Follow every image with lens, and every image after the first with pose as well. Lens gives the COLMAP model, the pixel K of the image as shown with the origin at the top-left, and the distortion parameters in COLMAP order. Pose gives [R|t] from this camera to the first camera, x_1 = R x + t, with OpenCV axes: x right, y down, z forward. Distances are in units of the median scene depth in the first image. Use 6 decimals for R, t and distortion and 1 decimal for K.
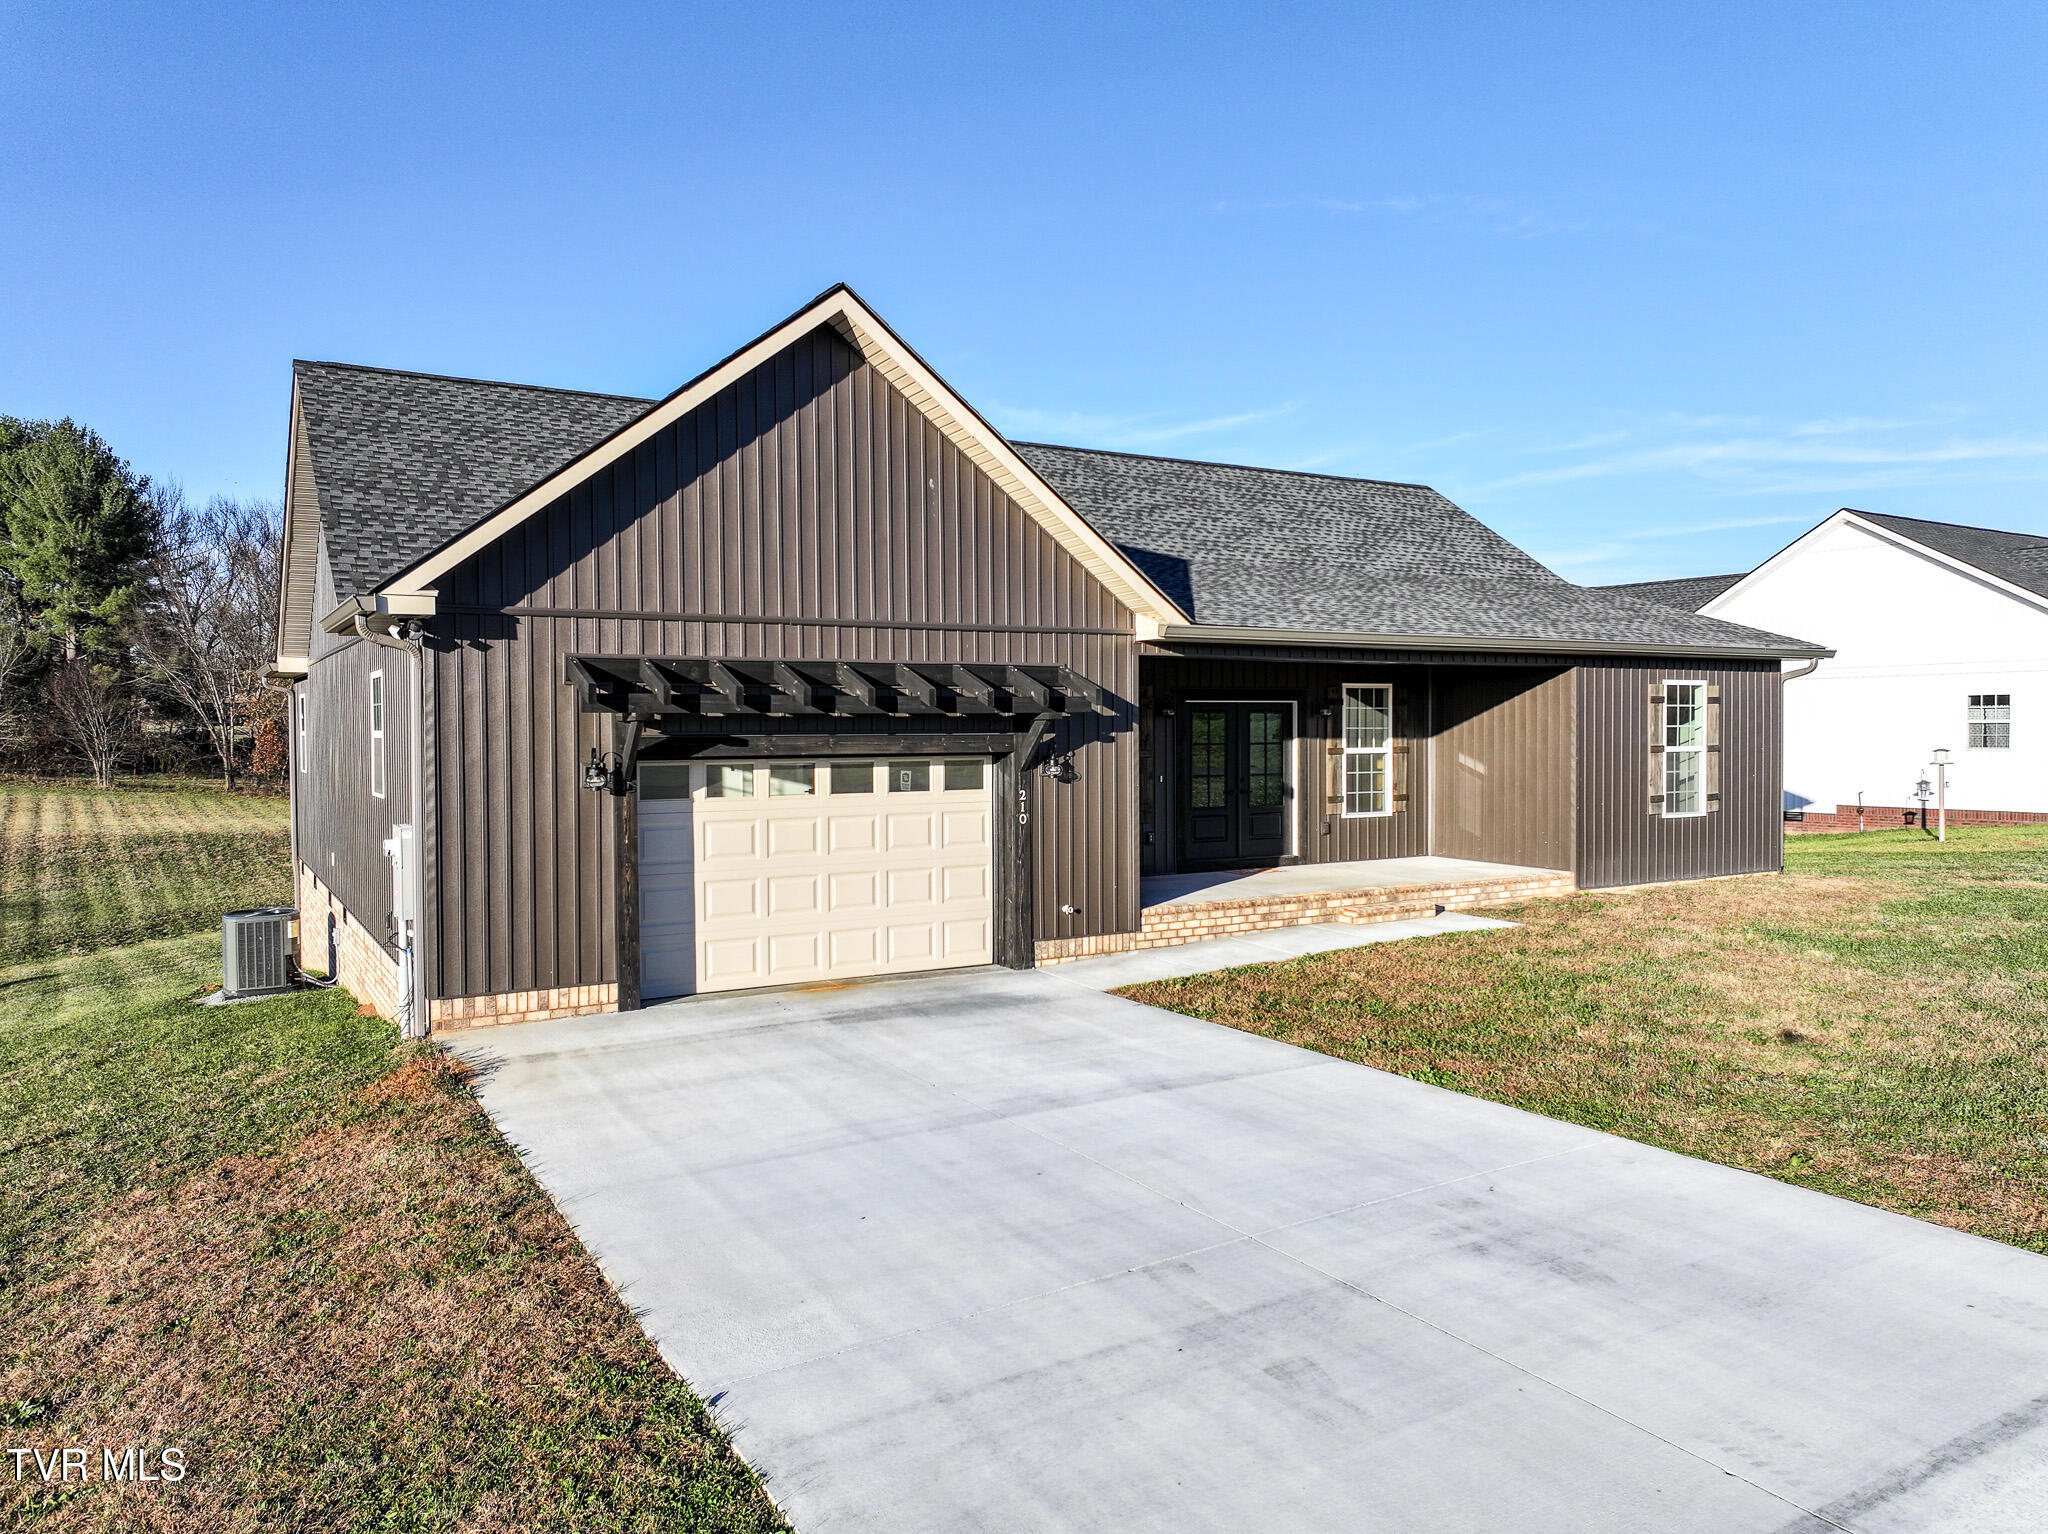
lens RADIAL K [[1437.4, 0, 1033.3], [0, 1437.4, 763.2], [0, 0, 1]] dist [0.004410, 0.006556]
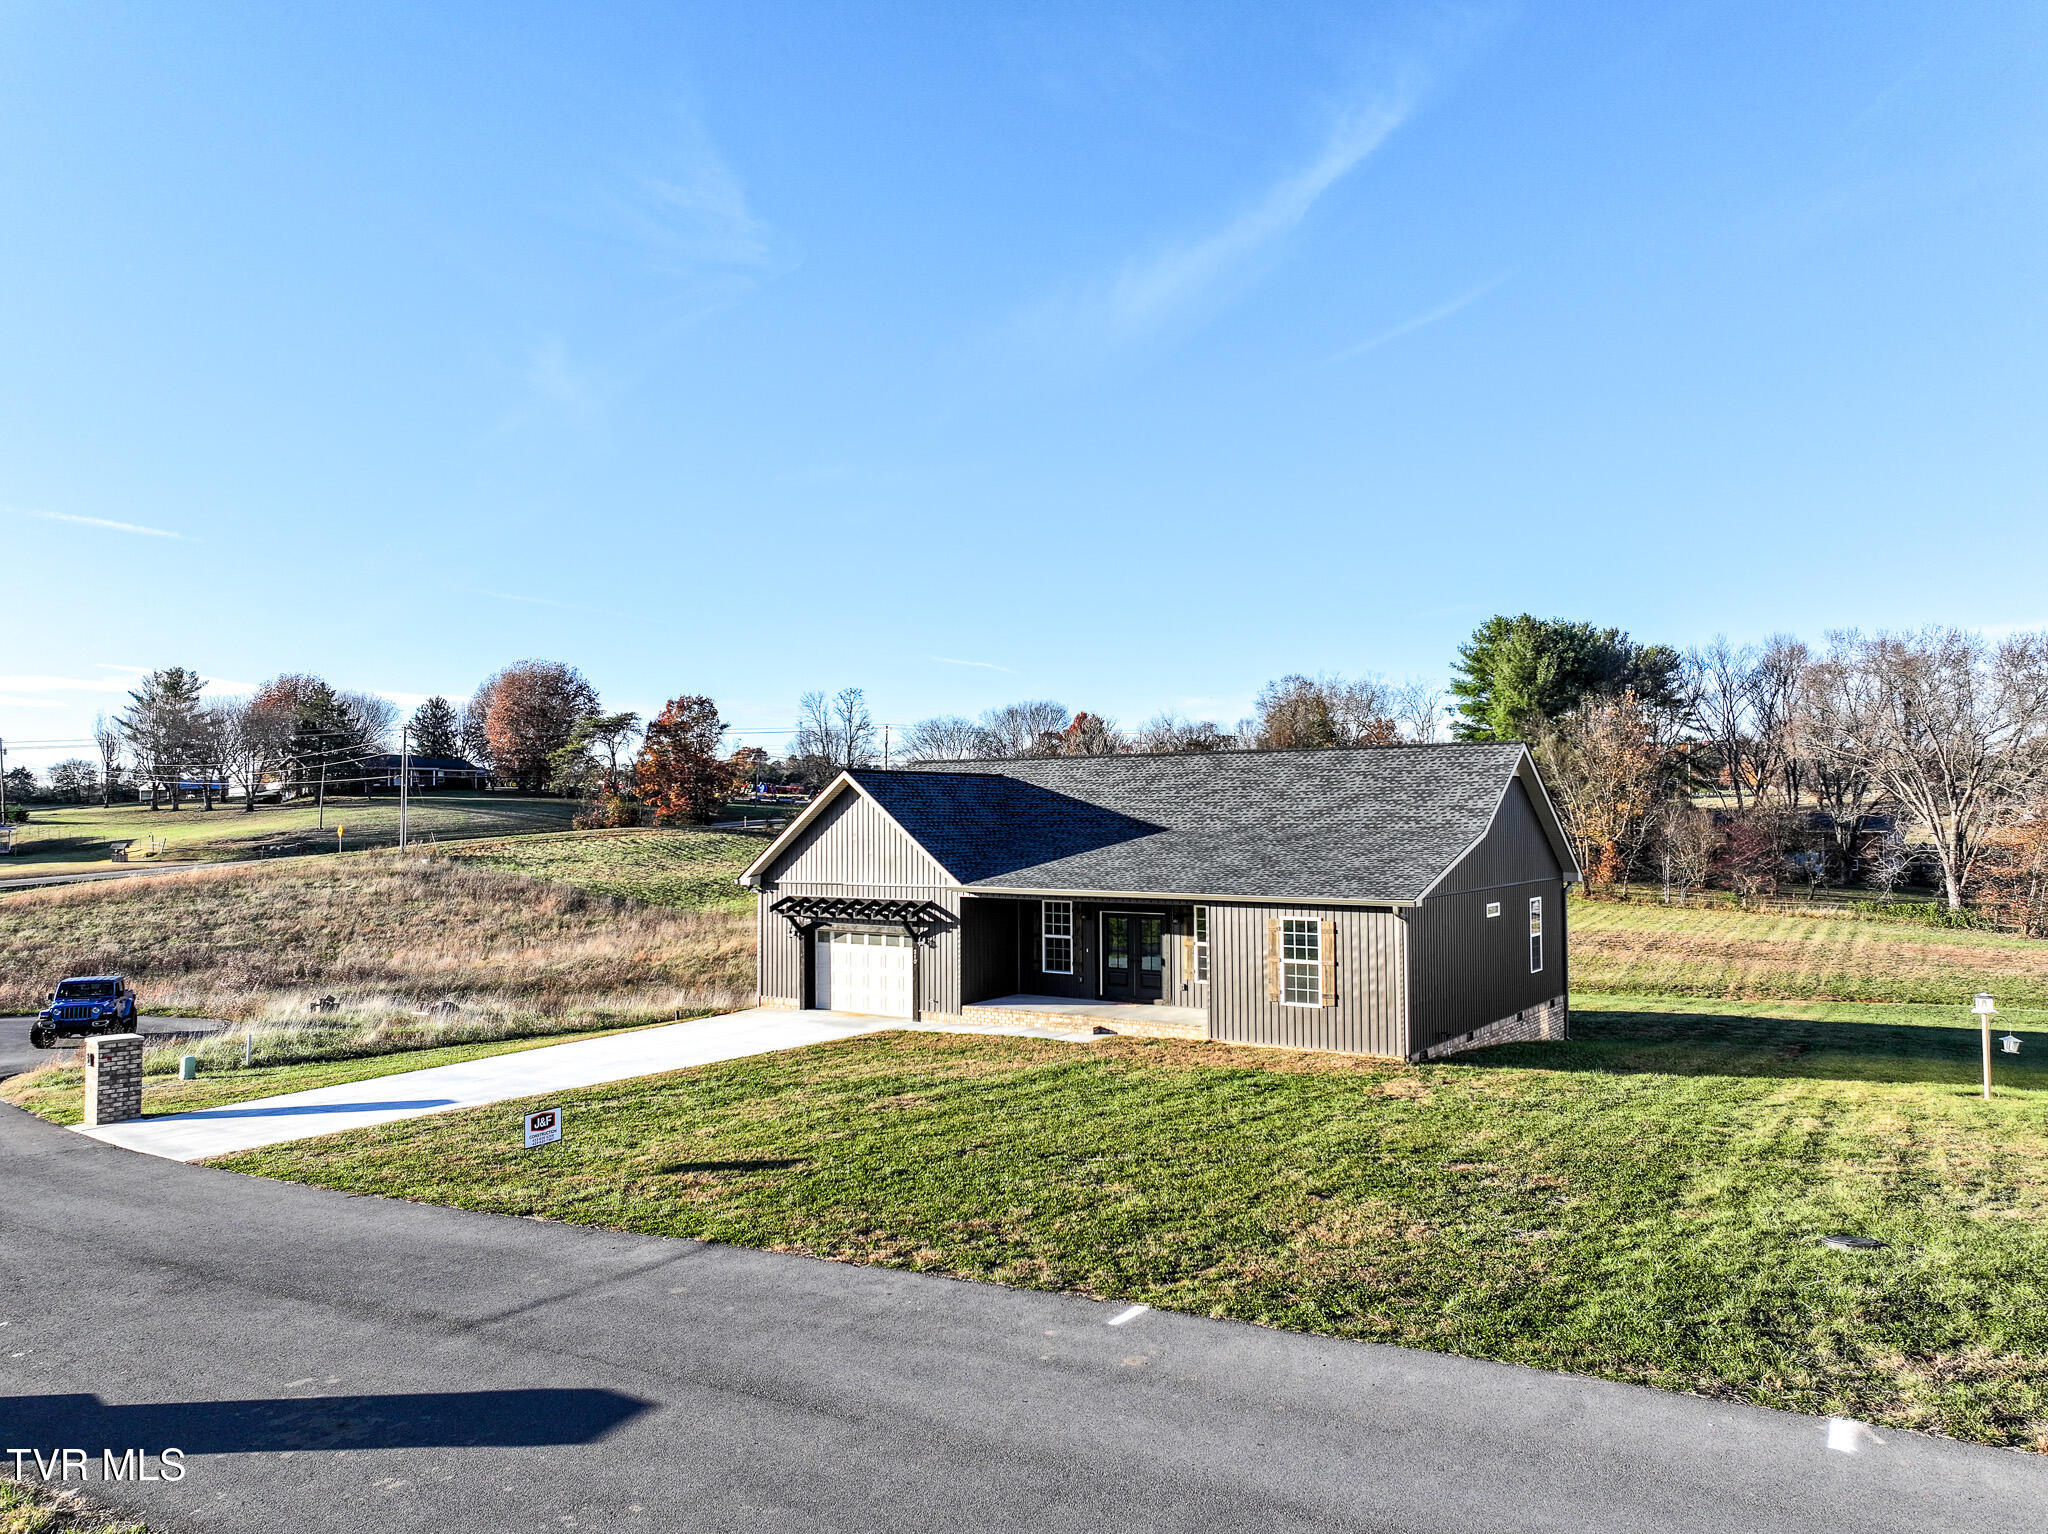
lens RADIAL K [[1437.4, 0, 1031.5], [0, 1437.4, 758.9], [0, 0, 1]] dist [0.004410, 0.006556]
pose [[0.410762, -0.030410, -0.911235, 2.102423], [-0.020714, 0.998874, -0.042673, -0.187204], [0.911507, 0.036404, 0.409670, 0.122611]]
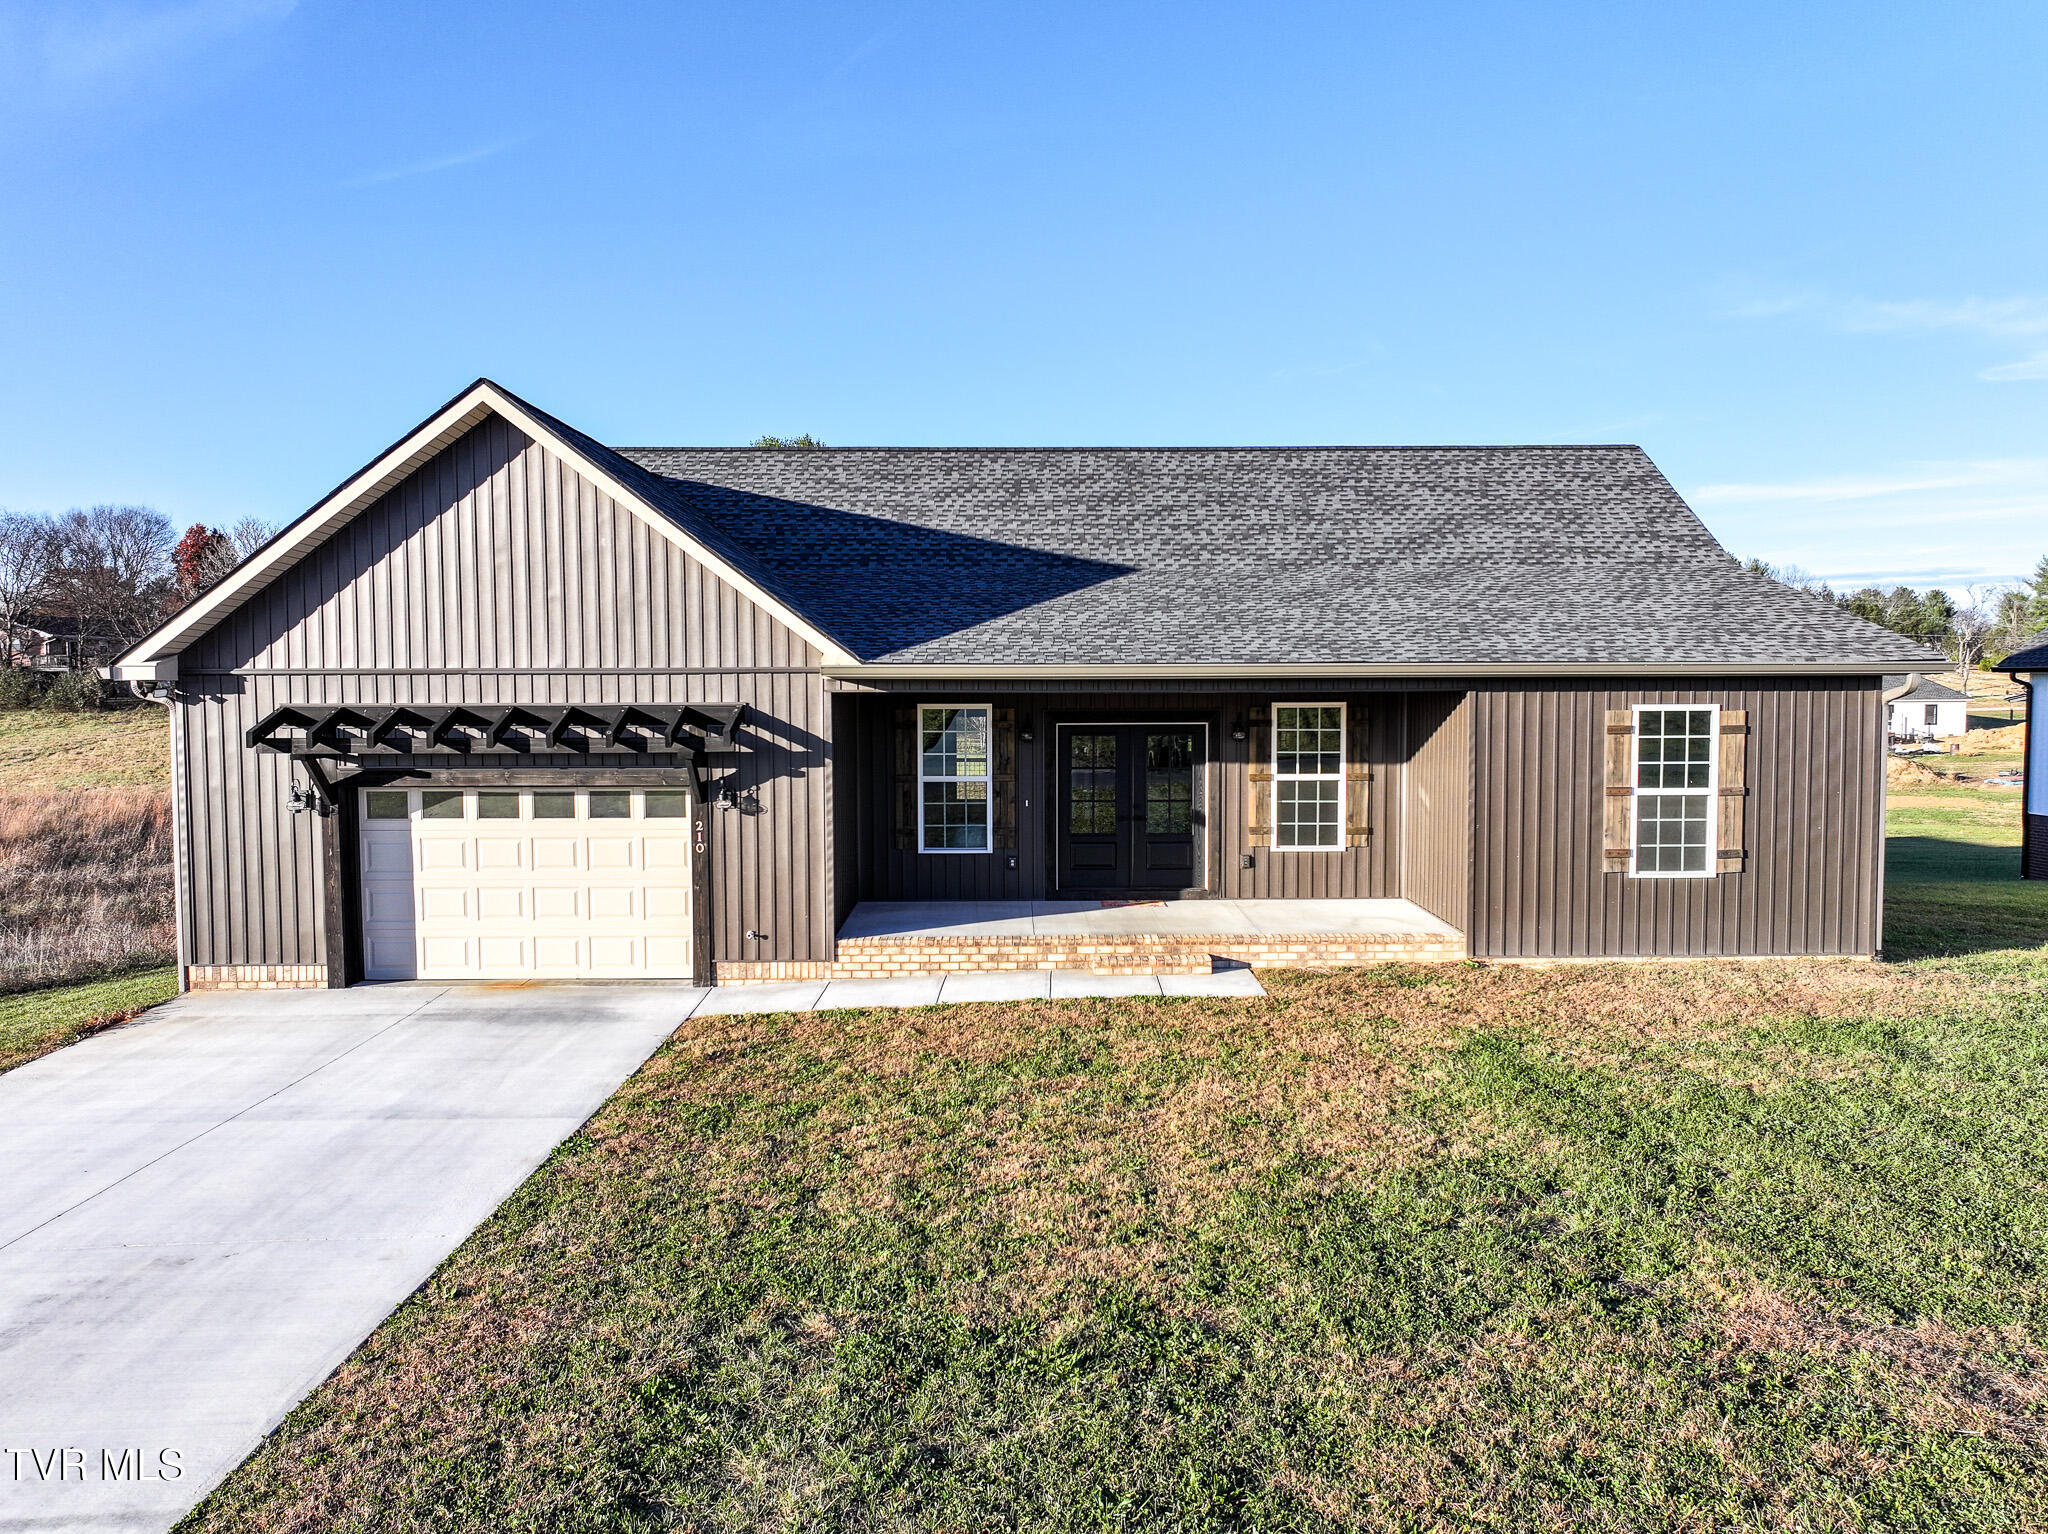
lens RADIAL K [[1437.4, 0, 1031.8], [0, 1437.4, 761.3], [0, 0, 1]] dist [0.004410, 0.006556]
pose [[0.864897, 0.032226, -0.500915, 0.655615], [-0.014809, 0.999141, 0.038710, -0.062775], [0.501732, -0.026062, 0.864631, 0.172366]]
